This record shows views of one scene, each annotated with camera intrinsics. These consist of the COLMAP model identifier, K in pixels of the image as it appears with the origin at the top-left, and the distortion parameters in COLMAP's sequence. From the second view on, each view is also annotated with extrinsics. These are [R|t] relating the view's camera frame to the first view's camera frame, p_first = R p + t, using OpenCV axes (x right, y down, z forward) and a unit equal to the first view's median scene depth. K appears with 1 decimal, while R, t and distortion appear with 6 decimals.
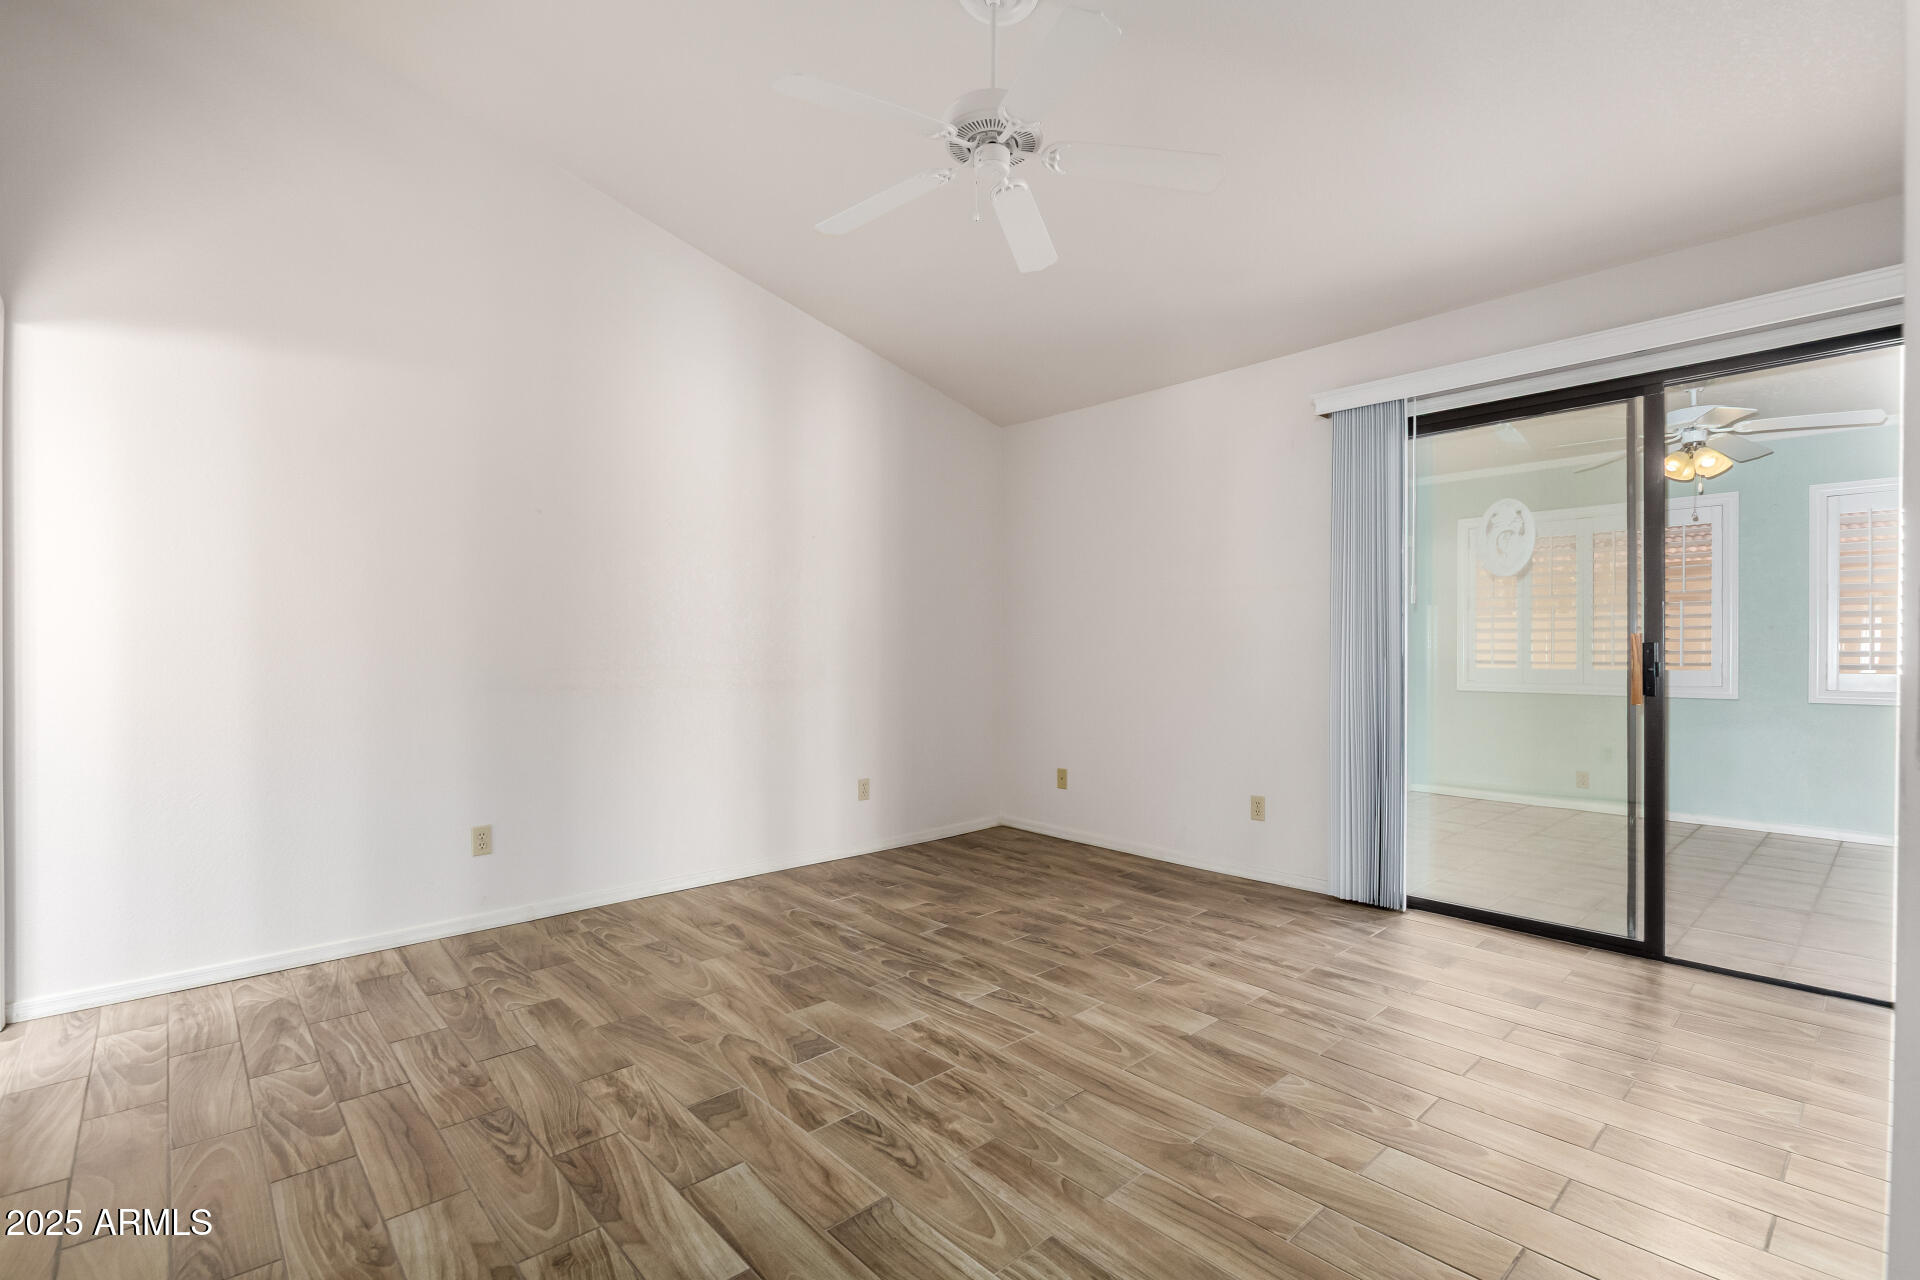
lens RADIAL K [[889.8, 0, 963.0], [0, 889.8, 650.4], [0, 0, 1]] dist [-0.001586, -0.000382]
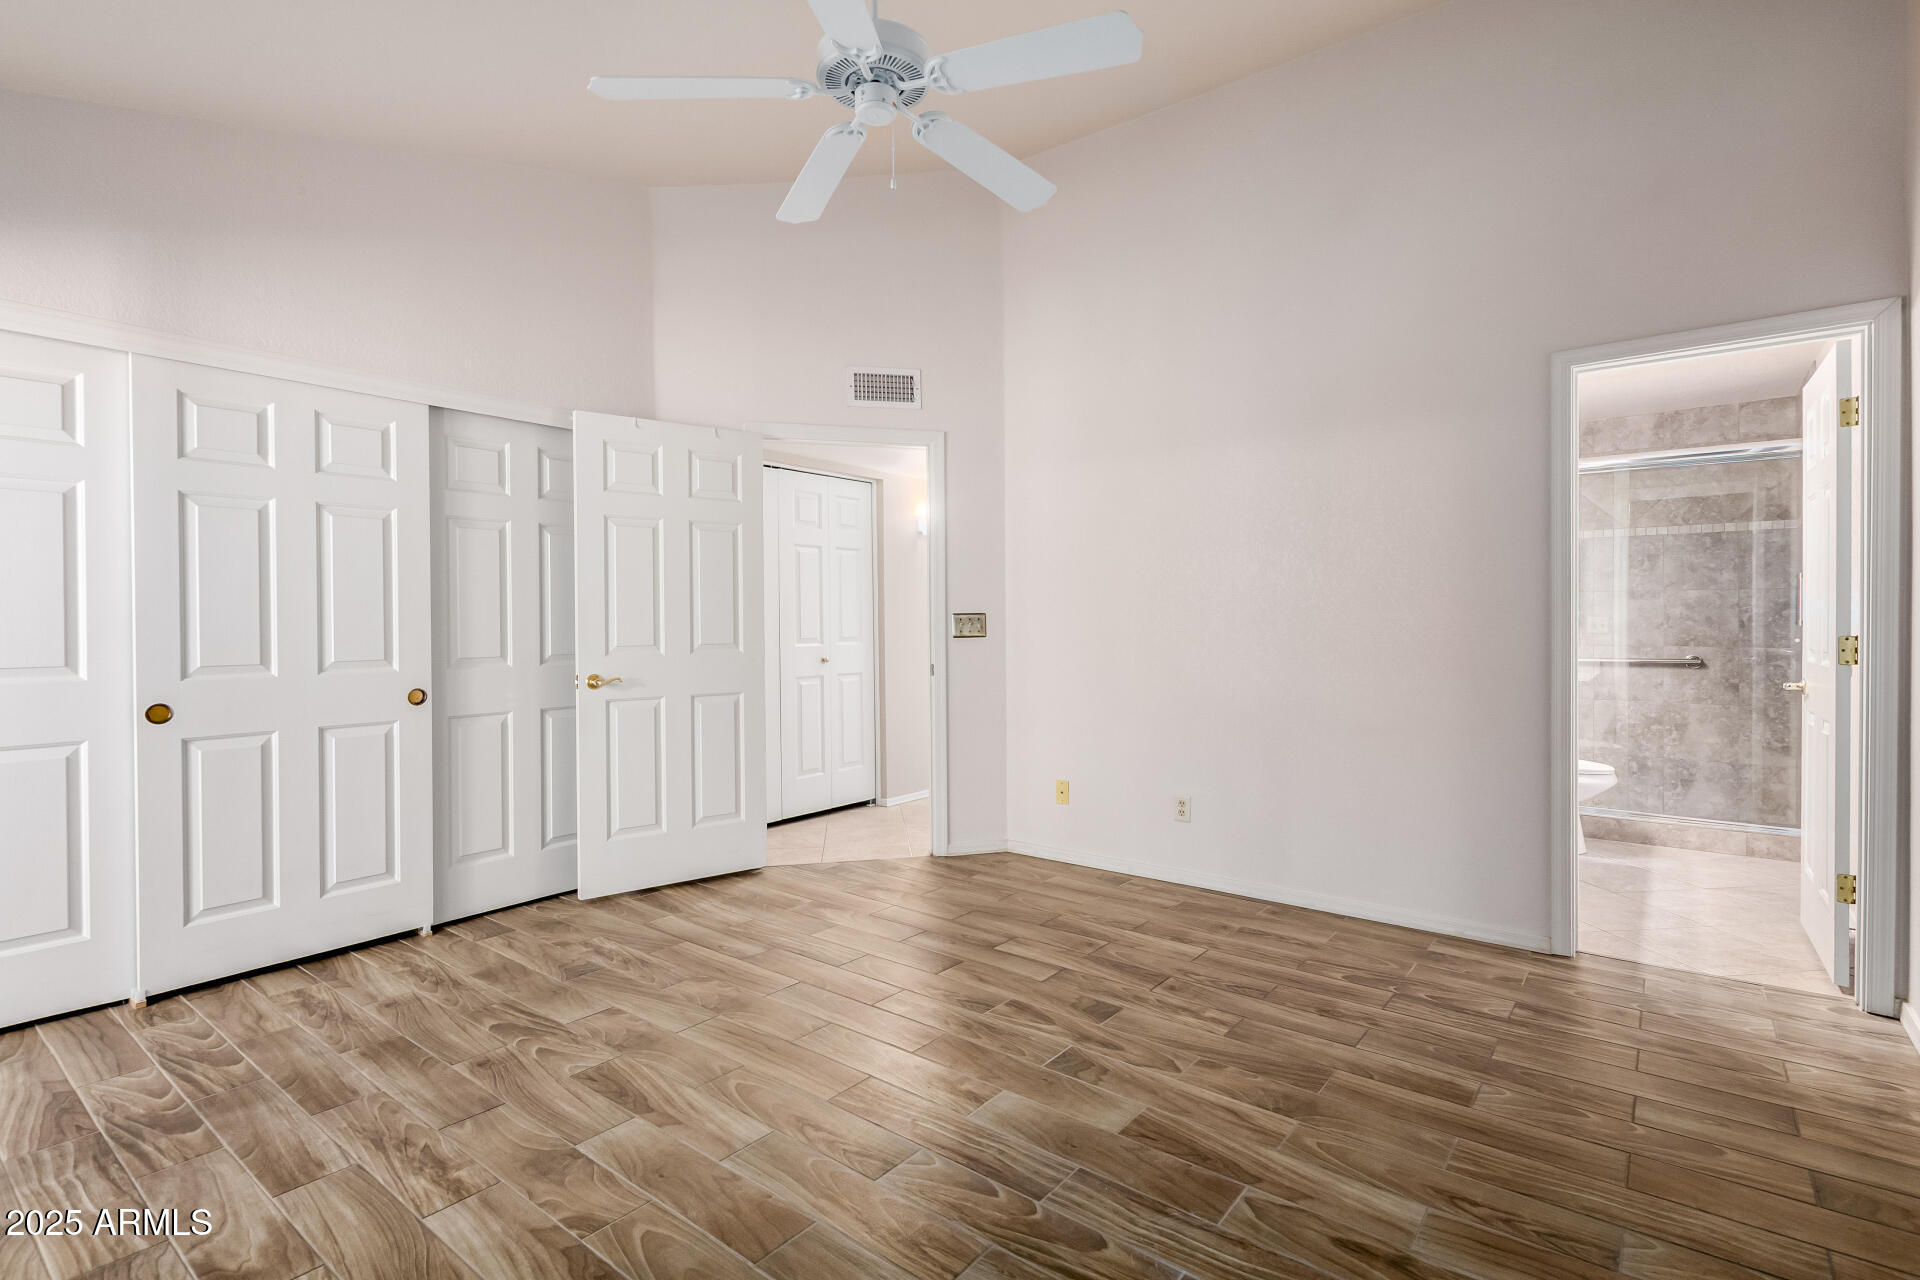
lens RADIAL K [[890.3, 0, 955.8], [0, 890.3, 627.6], [0, 0, 1]] dist [0.002201, 0.000528]
pose [[-0.987187, 0.004004, -0.159515, 0.100643], [0.002973, 0.999973, 0.006701, -0.017854], [0.159537, 0.006141, -0.987173, 1.930128]]
